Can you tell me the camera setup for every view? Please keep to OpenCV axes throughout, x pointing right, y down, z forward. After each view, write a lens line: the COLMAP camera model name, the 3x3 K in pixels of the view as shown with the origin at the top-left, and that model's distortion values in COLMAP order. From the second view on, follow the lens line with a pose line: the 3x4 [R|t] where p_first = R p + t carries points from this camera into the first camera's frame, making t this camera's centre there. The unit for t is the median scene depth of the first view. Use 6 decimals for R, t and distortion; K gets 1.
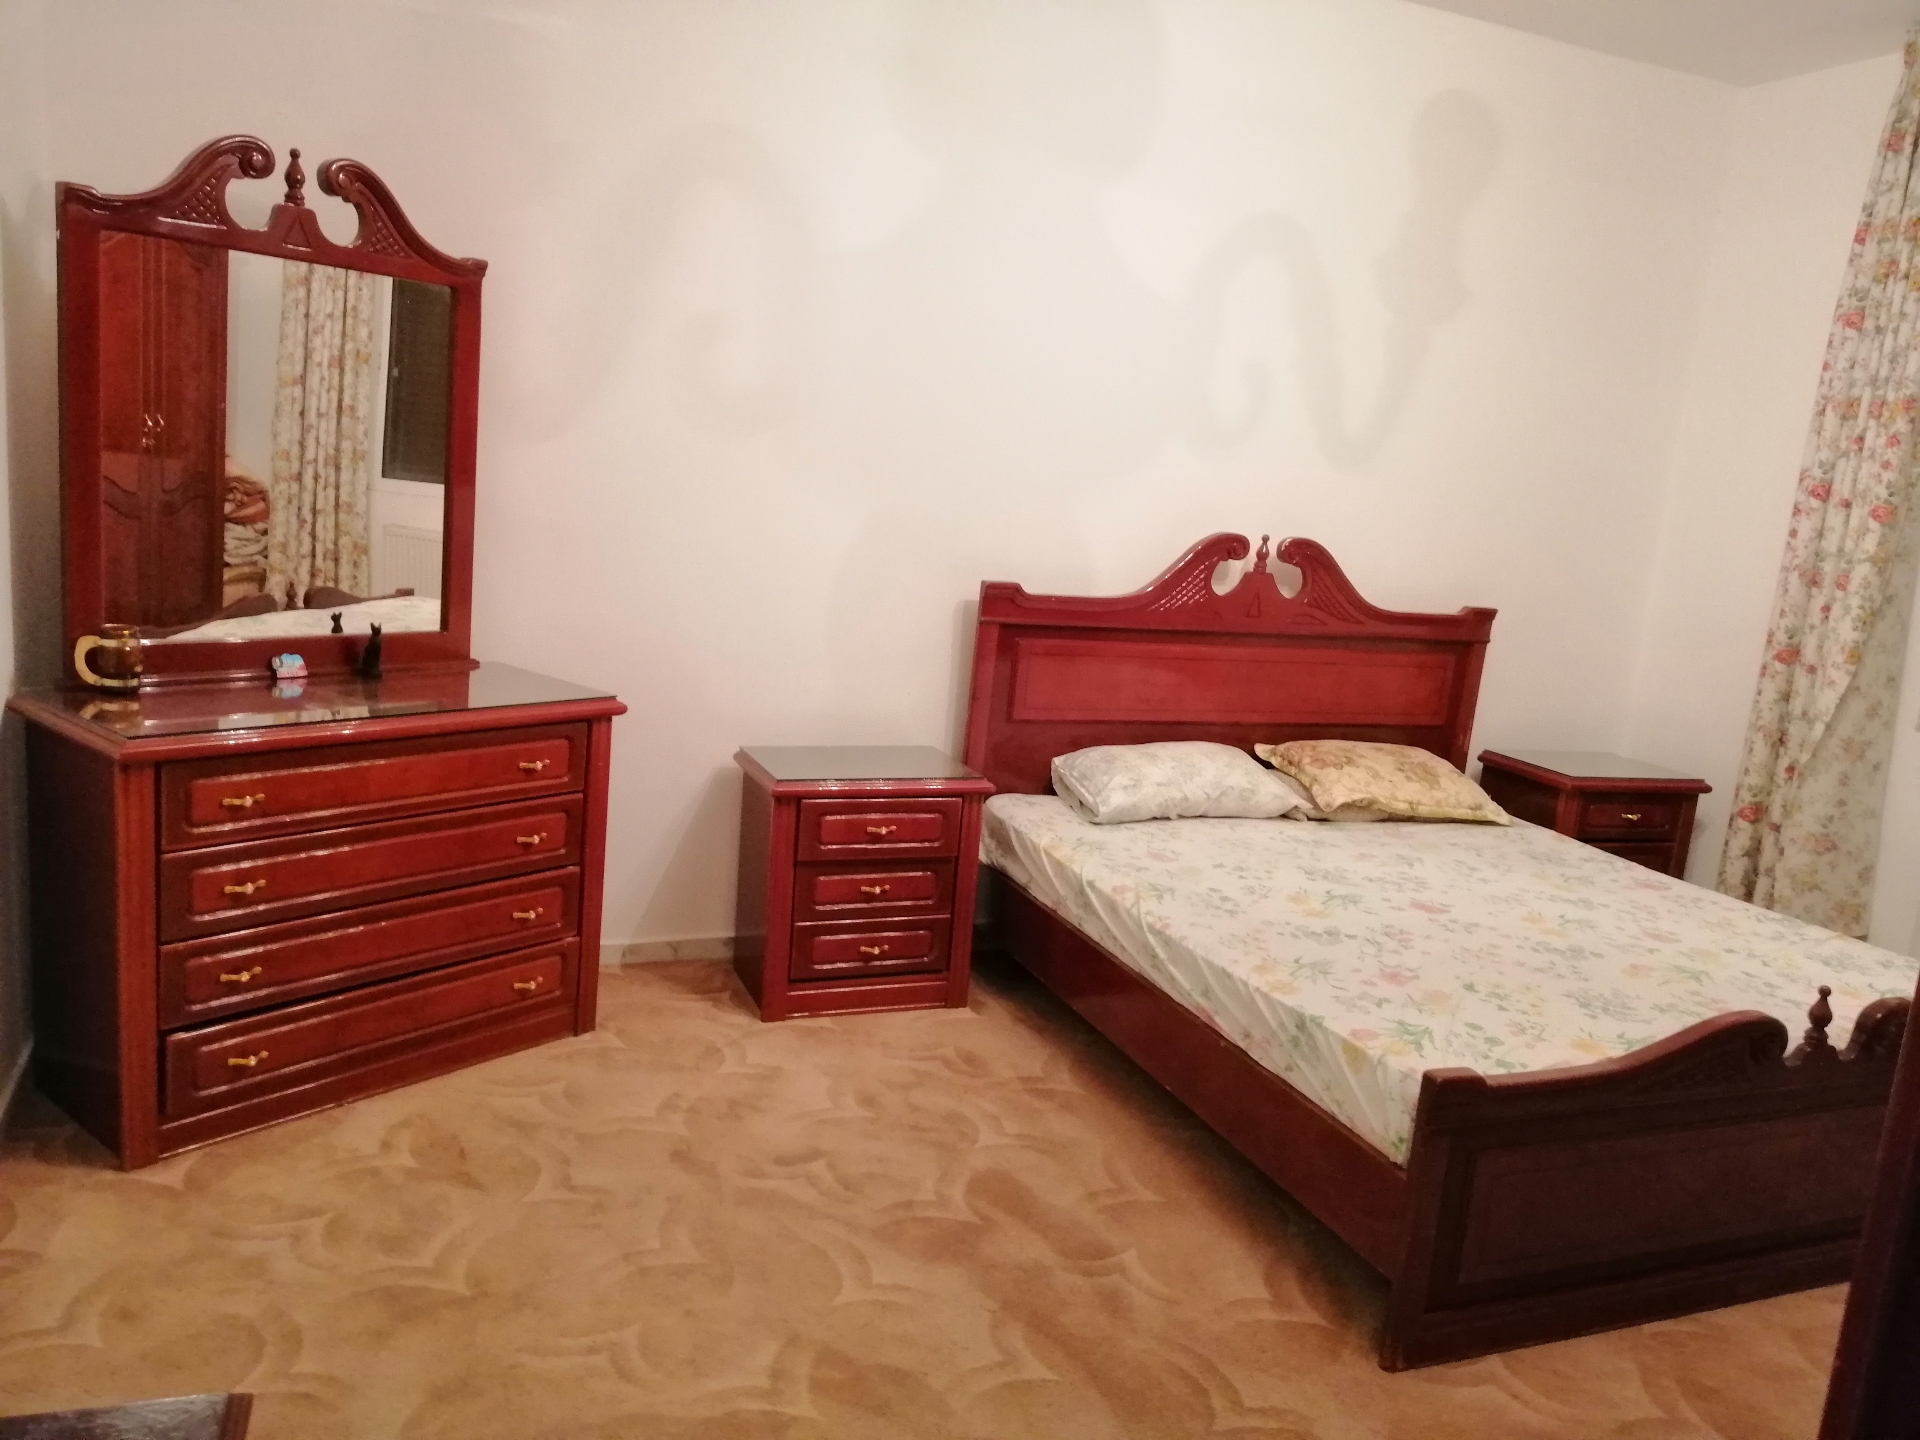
lens RADIAL K [[1452.1, 0, 965.6], [0, 1452.1, 714.8], [0, 0, 1]] dist [0.045264, -0.060856]
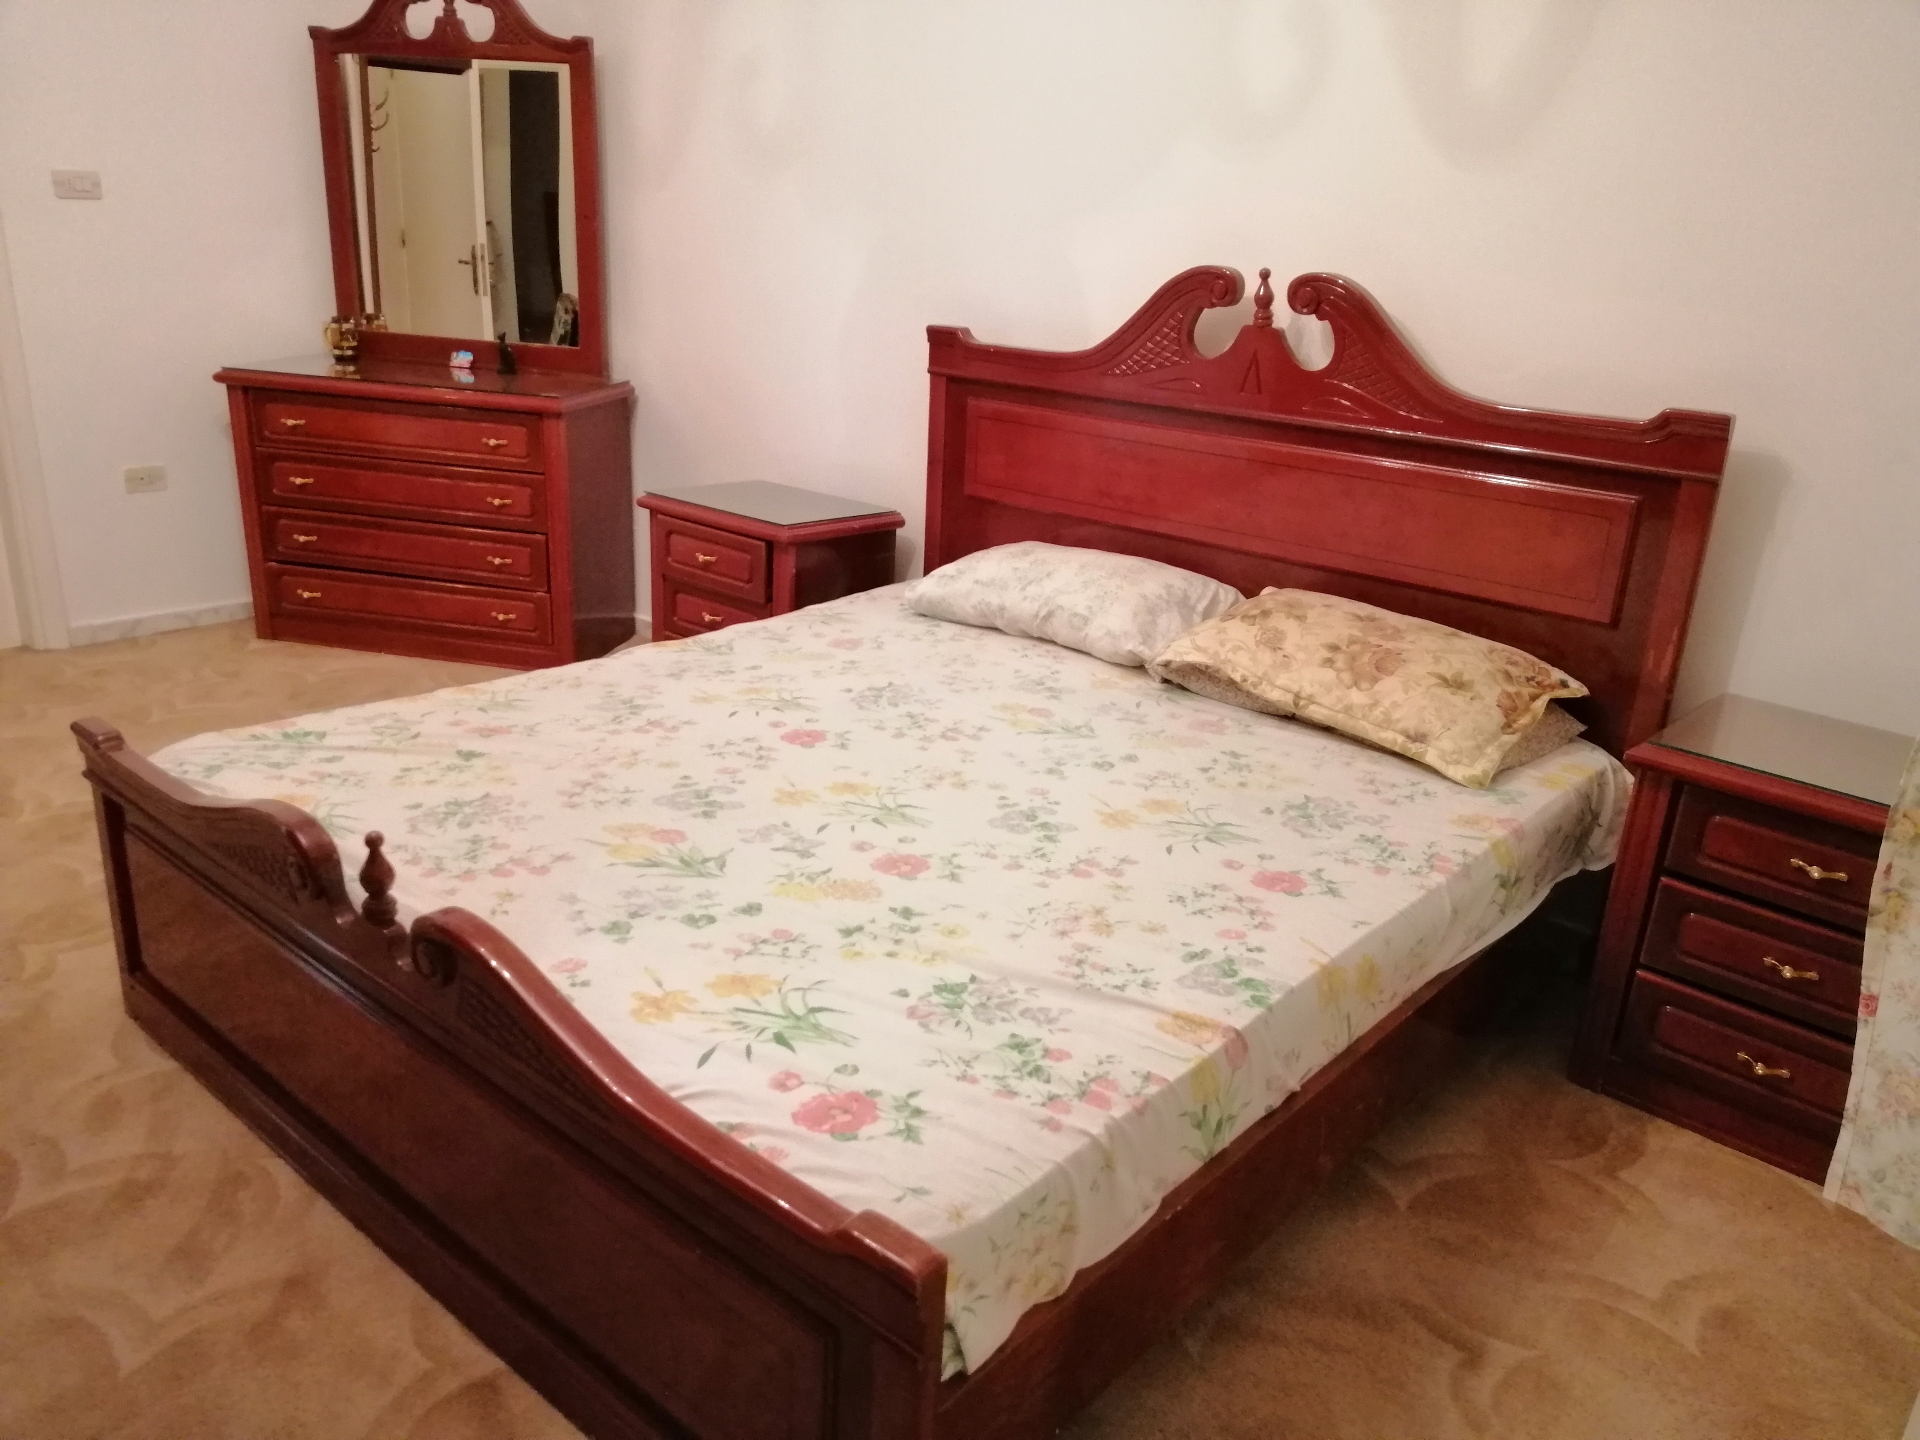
lens RADIAL K [[1452.1, 0, 963.8], [0, 1452.1, 721.1], [0, 0, 1]] dist [0.045264, -0.060856]
pose [[0.446567, 0.226972, -0.865483, 0.785451], [-0.171078, 0.971104, 0.166399, -0.008467], [0.878243, 0.073756, 0.472493, 0.578134]]
